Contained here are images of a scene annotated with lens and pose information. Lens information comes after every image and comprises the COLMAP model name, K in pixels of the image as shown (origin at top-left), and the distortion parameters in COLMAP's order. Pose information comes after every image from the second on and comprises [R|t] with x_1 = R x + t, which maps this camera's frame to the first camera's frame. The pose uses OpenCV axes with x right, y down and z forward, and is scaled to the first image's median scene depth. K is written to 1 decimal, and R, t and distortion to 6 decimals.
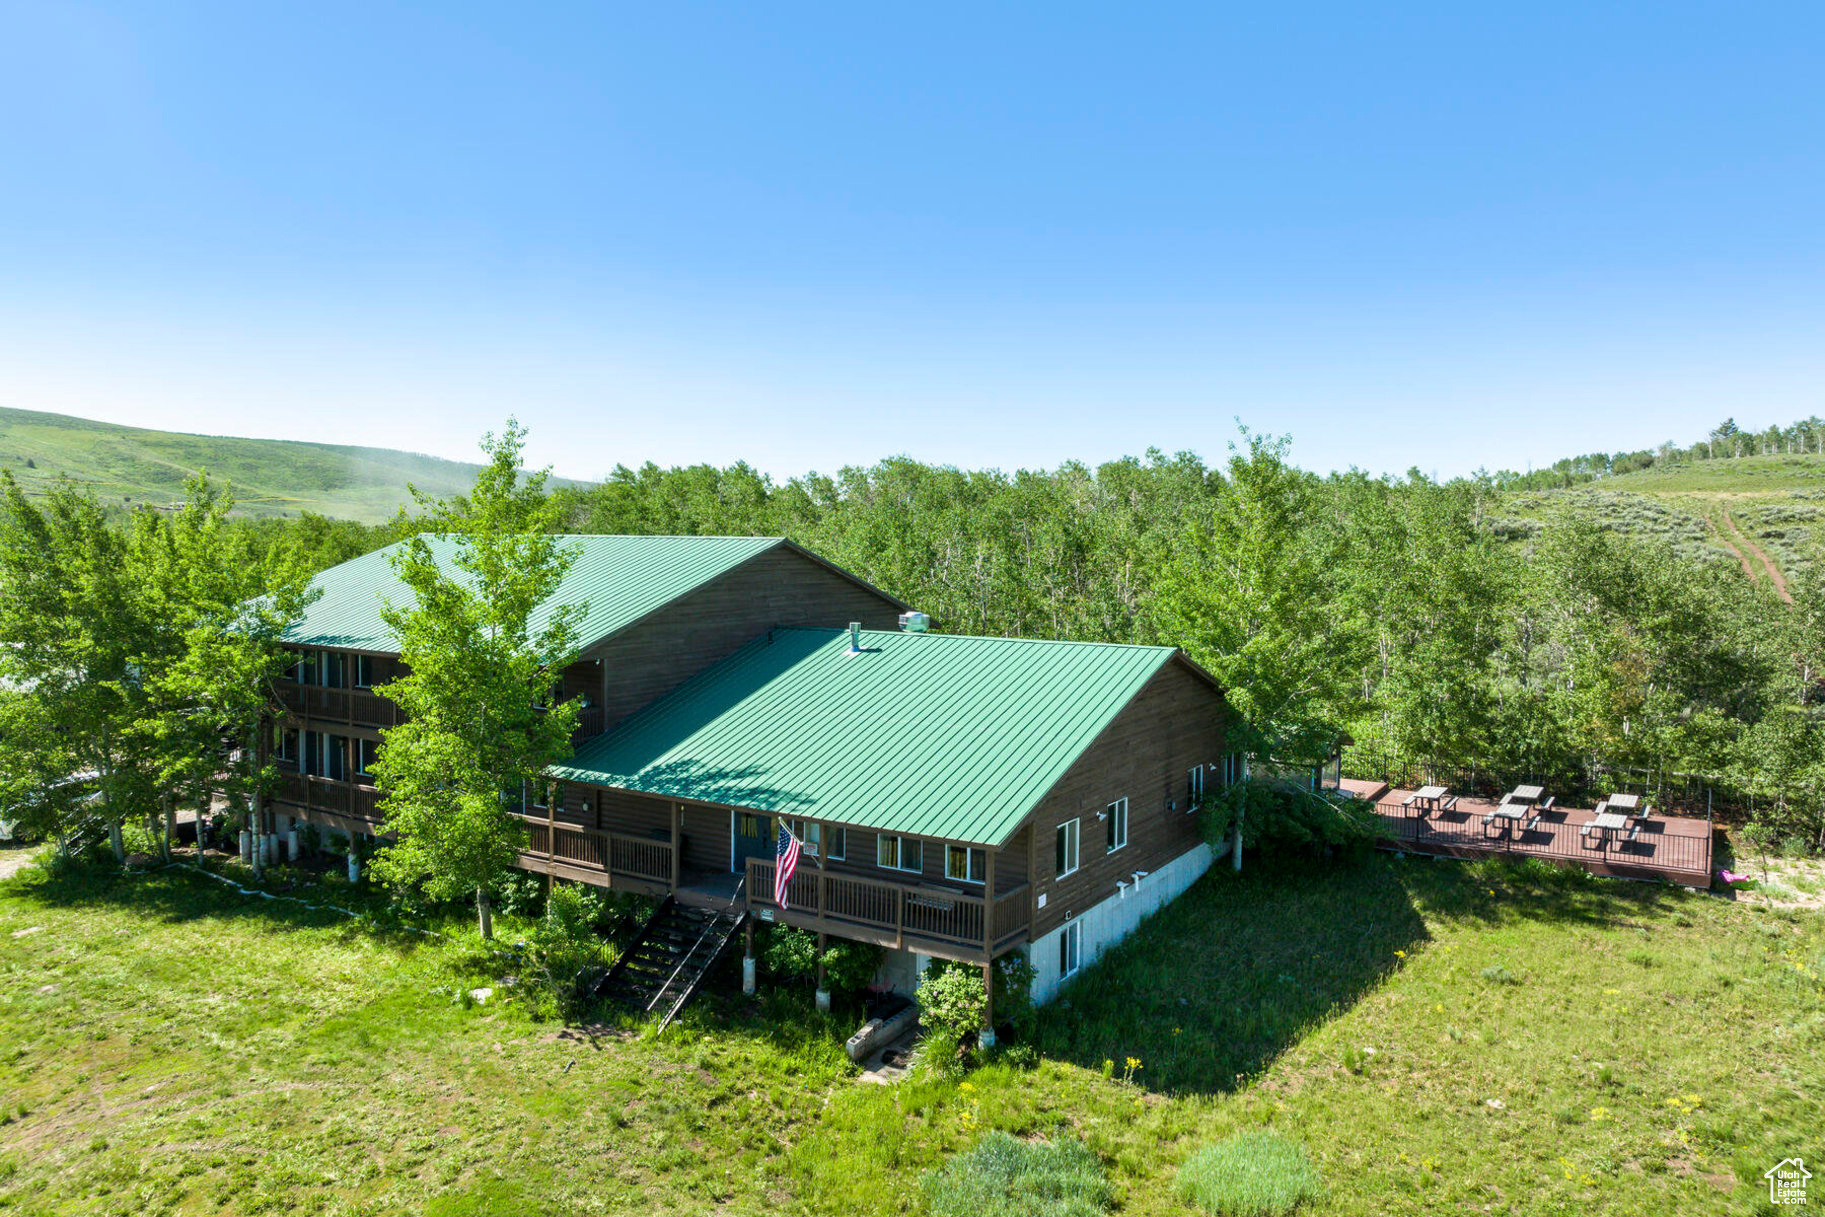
lens RADIAL K [[1270.7, 0, 908.2], [0, 1270.7, 607.5], [0, 0, 1]] dist [-0.034136, -0.003753]
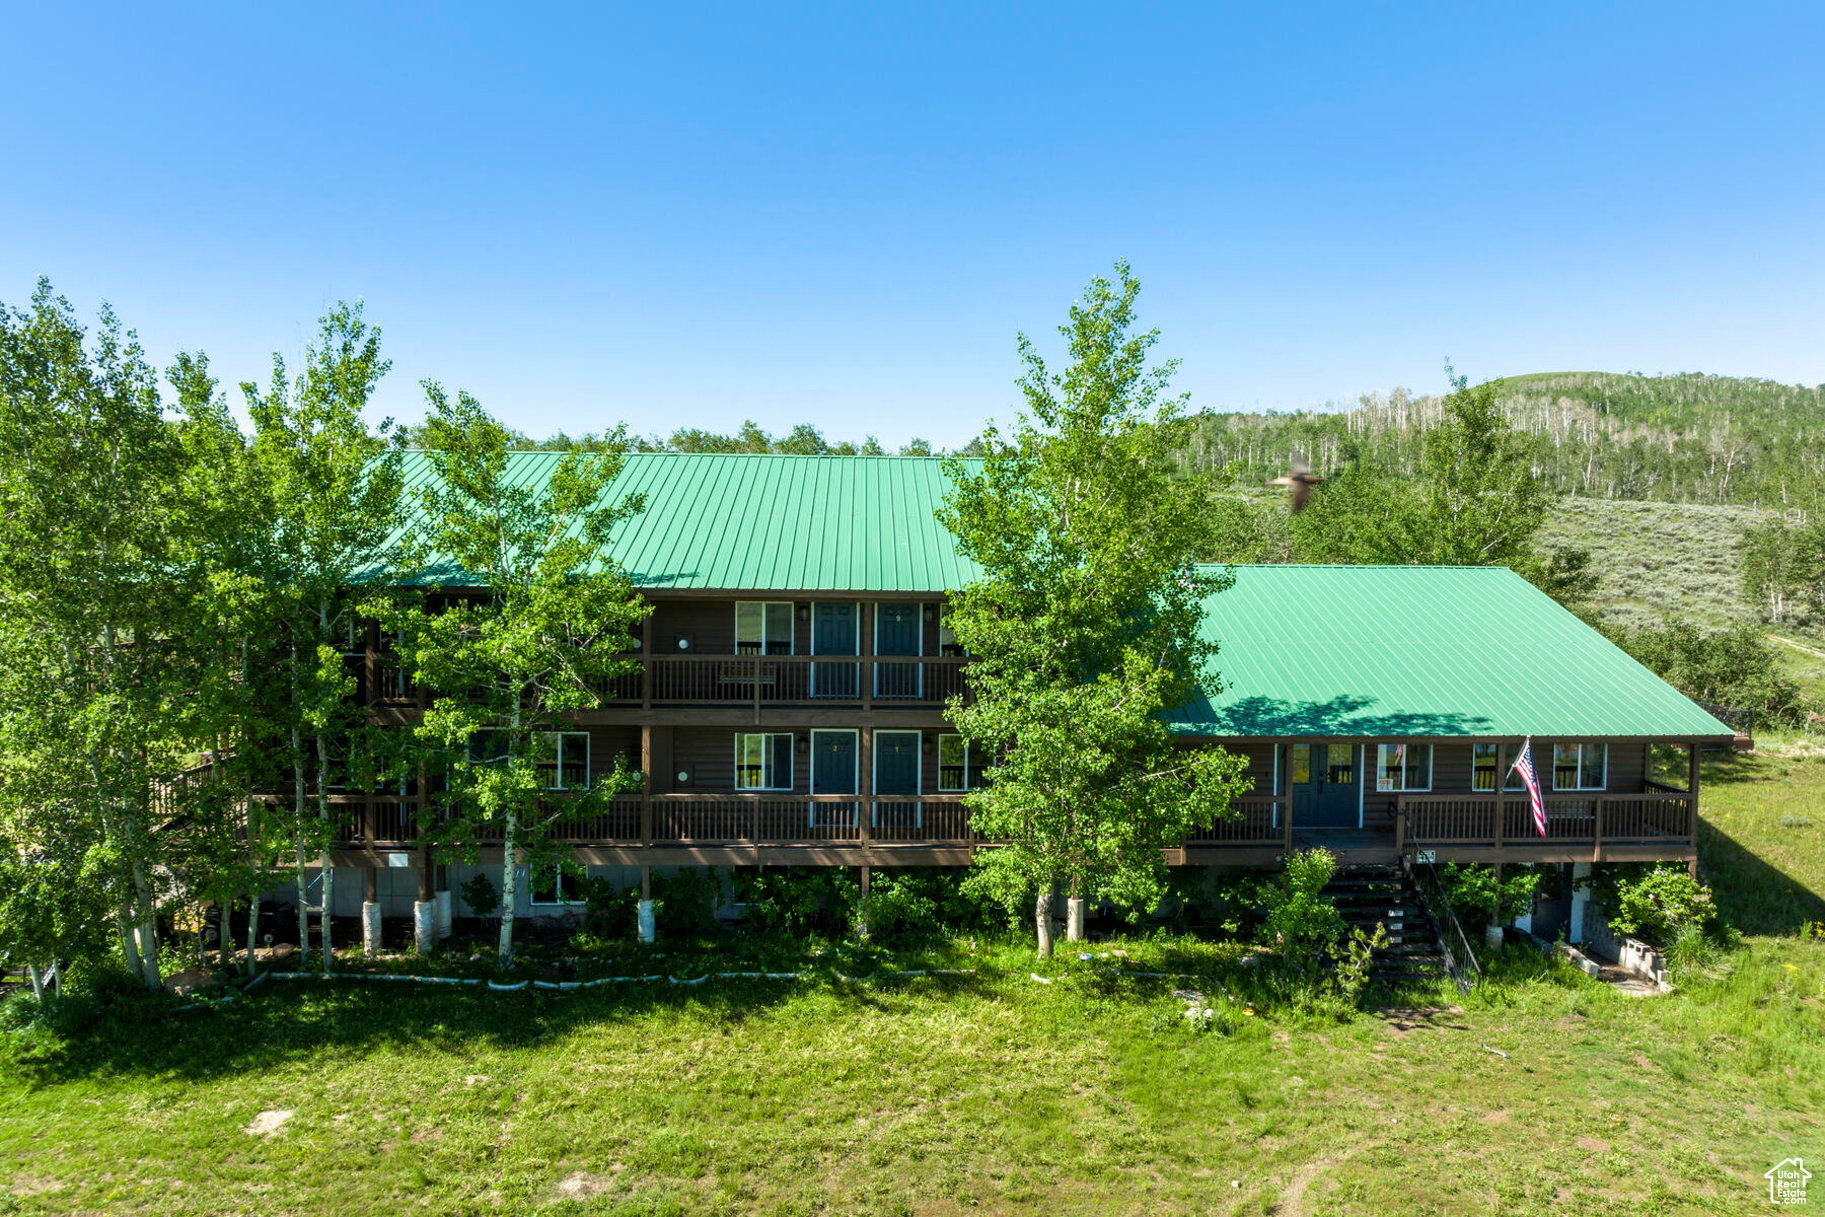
lens RADIAL K [[1270.7, 0, 910.3], [0, 1270.7, 608.0], [0, 0, 1]] dist [-0.034136, -0.003753]
pose [[0.826357, -0.029205, 0.562389, -0.876266], [0.028873, 0.999538, 0.009481, 0.049123], [-0.562406, 0.008404, 0.826819, 0.460232]]
